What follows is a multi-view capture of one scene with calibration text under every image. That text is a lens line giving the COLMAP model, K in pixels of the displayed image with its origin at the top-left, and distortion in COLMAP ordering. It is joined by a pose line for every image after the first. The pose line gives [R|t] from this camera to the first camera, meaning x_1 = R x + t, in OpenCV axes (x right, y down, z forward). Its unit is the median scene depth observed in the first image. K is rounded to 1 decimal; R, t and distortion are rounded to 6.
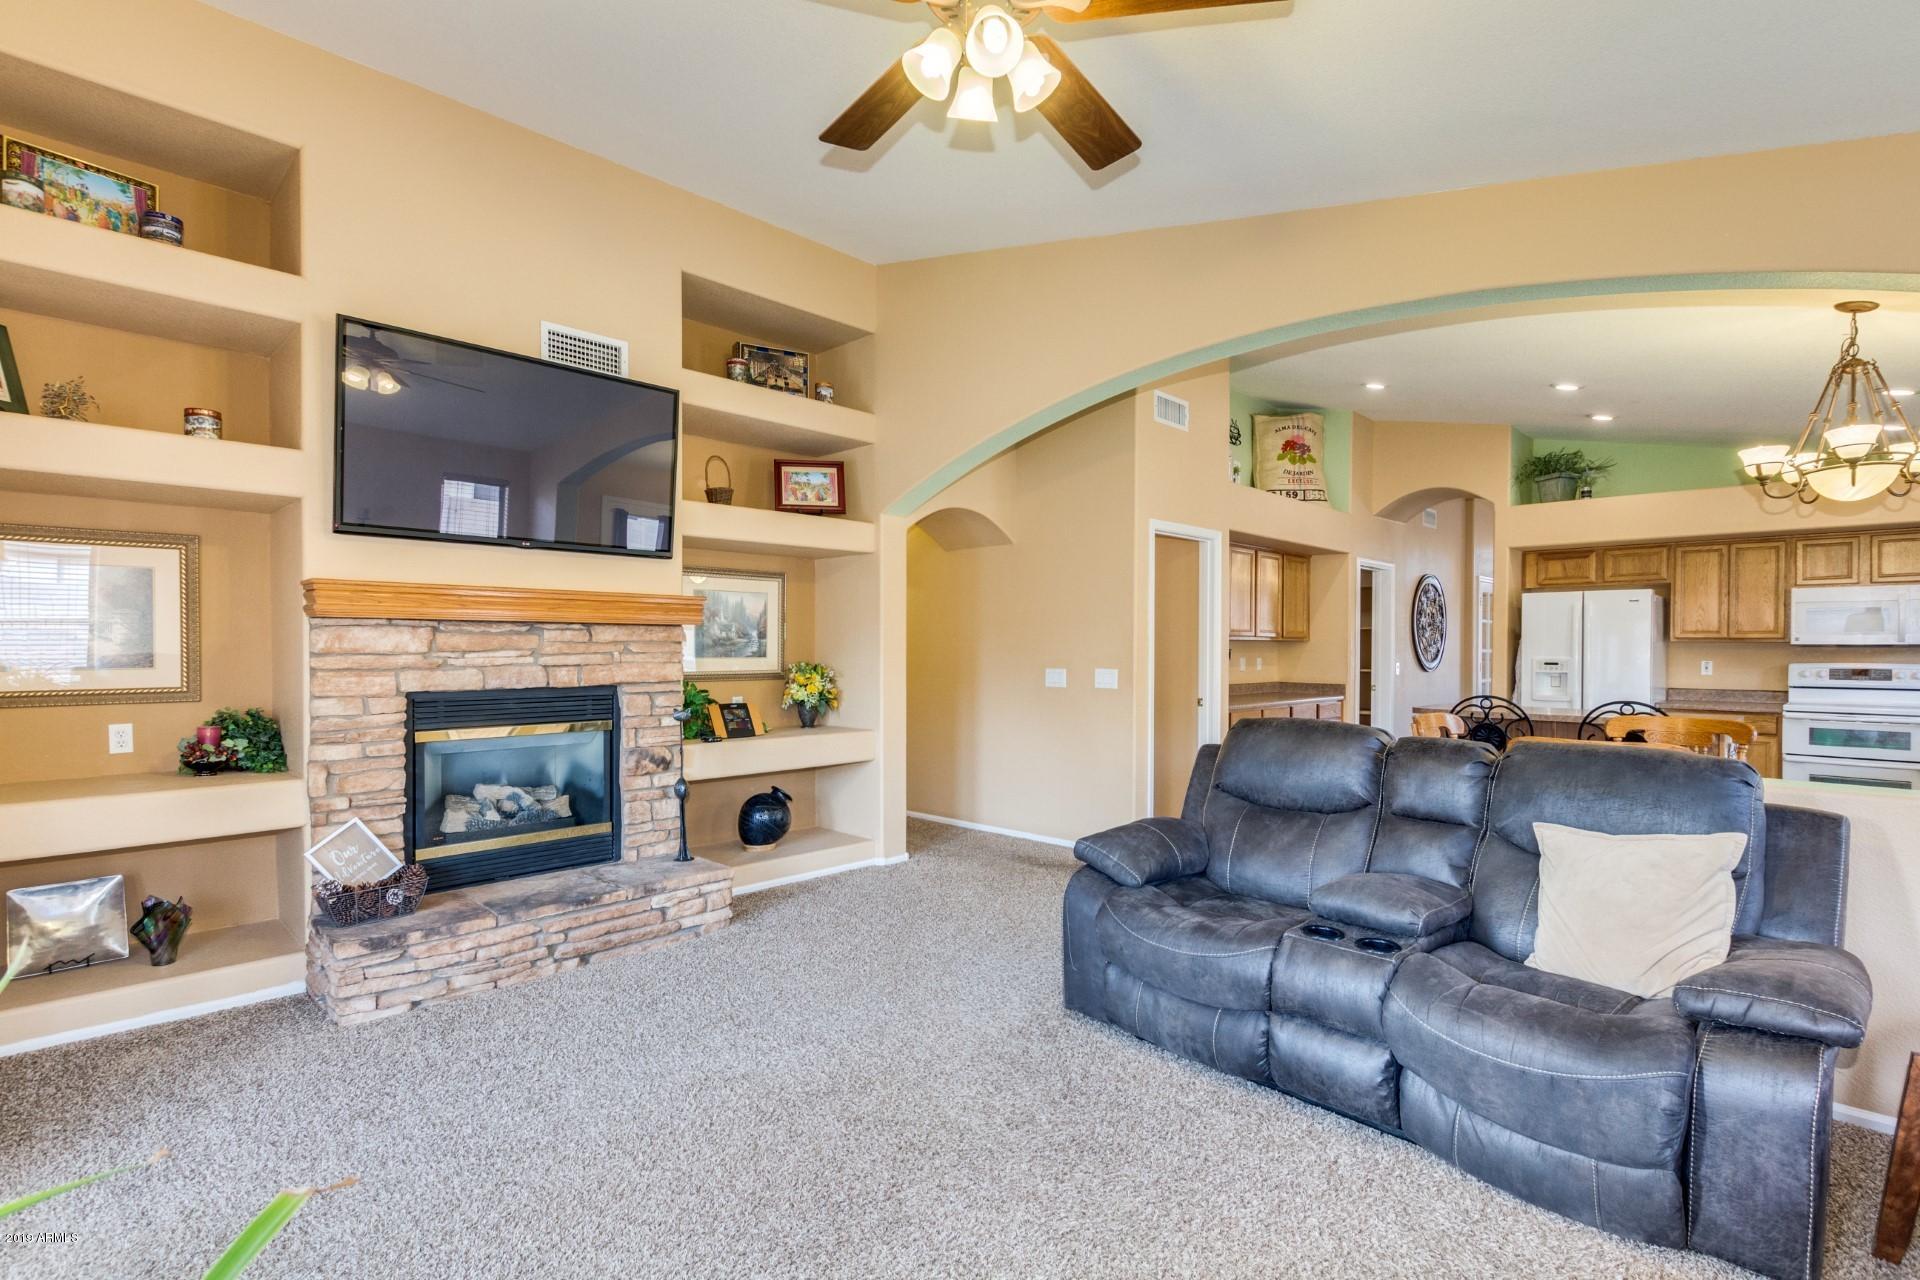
lens RADIAL K [[909.3, 0, 964.2], [0, 909.3, 641.7], [0, 0, 1]] dist [-0.001960, -0.000231]
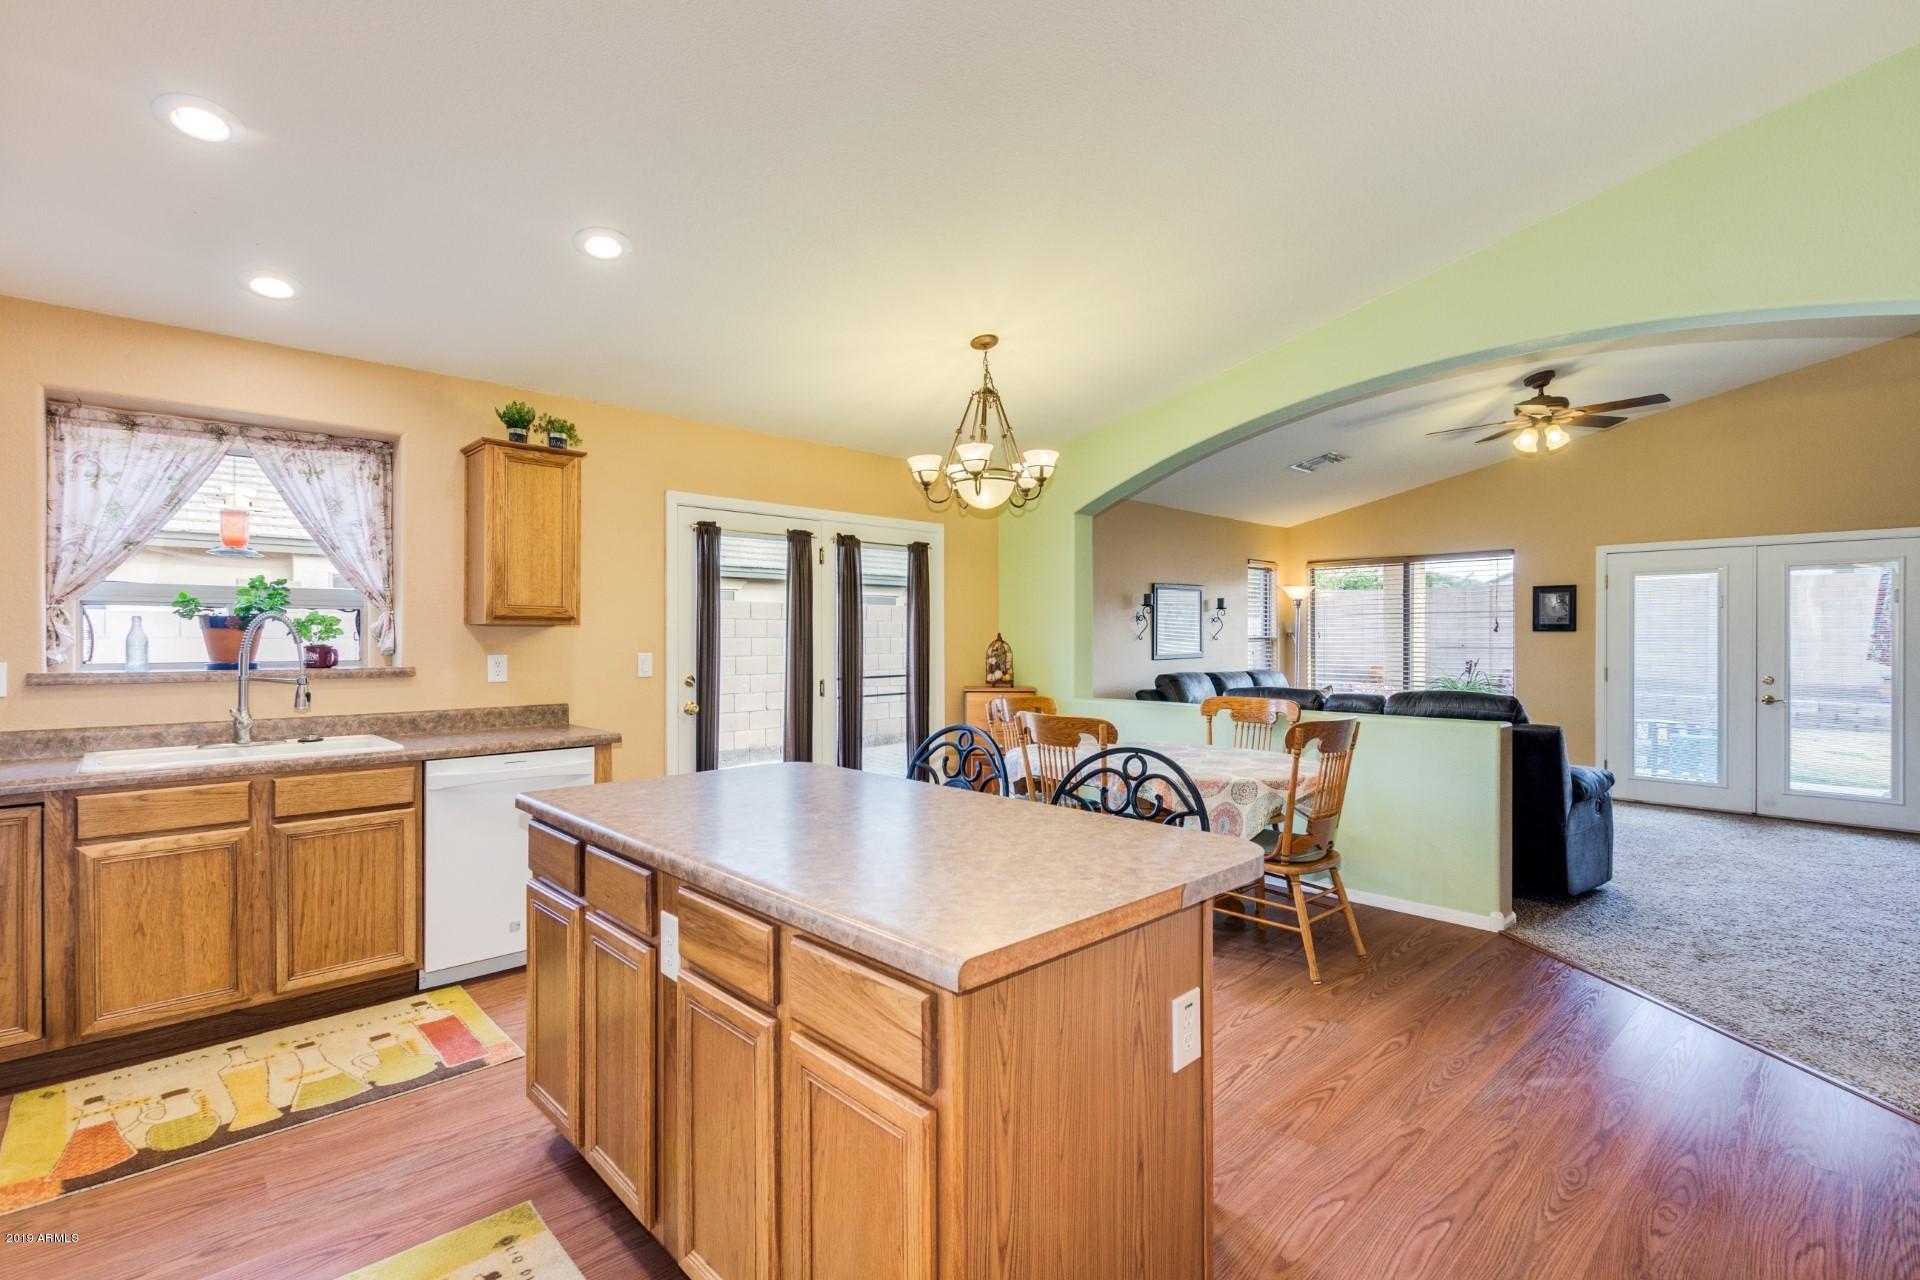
lens RADIAL K [[879.0, 0, 962.5], [0, 879.0, 638.3], [0, 0, 1]] dist [0.000727, 0.000068]
pose [[-0.999536, -0.004328, 0.030167, 0.549021], [-0.004390, 0.999988, -0.001979, 0.008794], [-0.030158, -0.002111, -0.999543, 1.204900]]
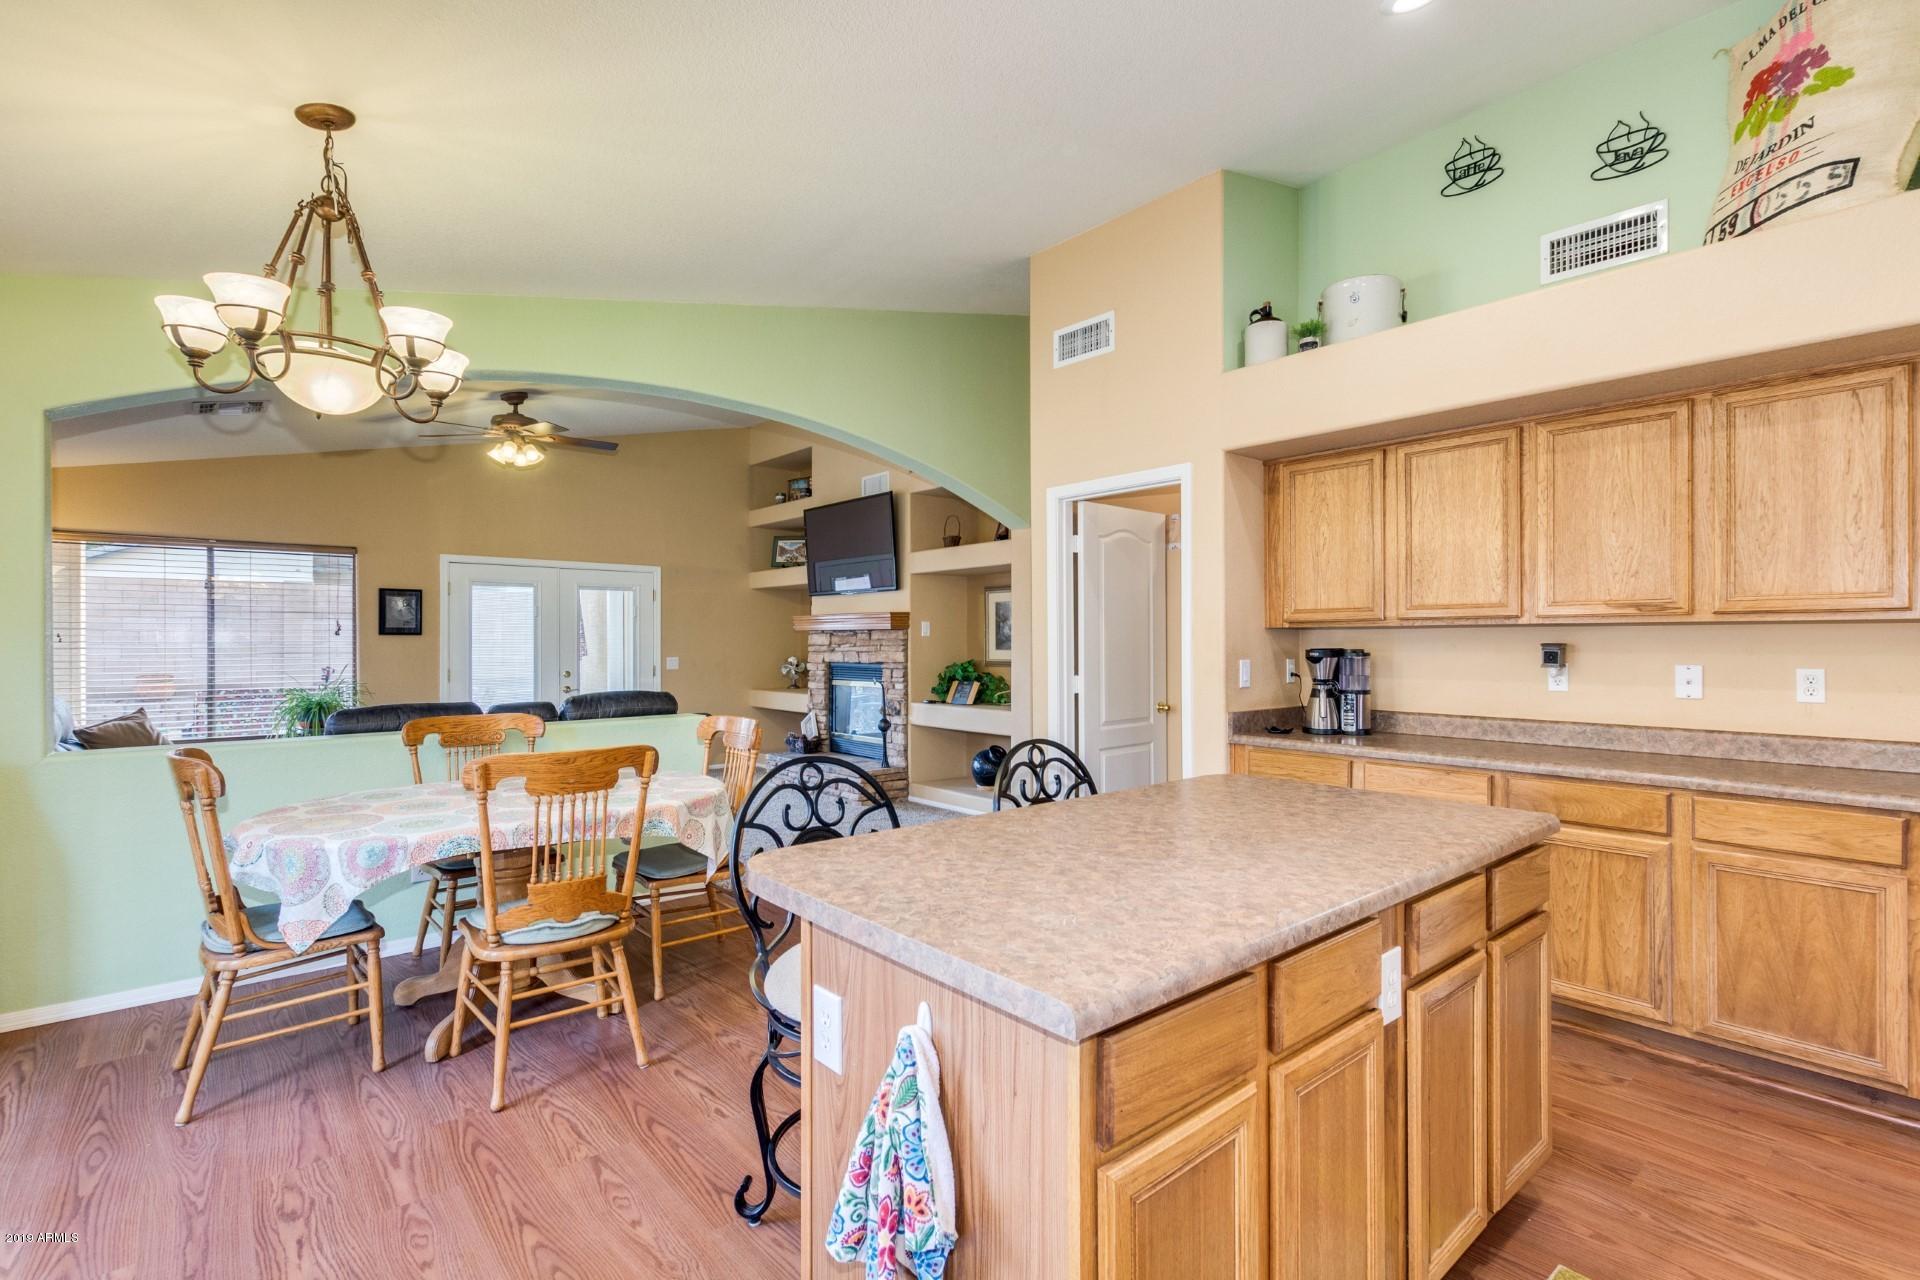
lens RADIAL K [[885.7, 0, 954.7], [0, 885.7, 647.3], [0, 0, 1]] dist [0.003561, 0.000206]
pose [[-0.082158, 0.001230, -0.996619, 0.892255], [0.001509, 0.999998, 0.001110, 0.009378], [0.996618, -0.001413, -0.082159, 0.848486]]
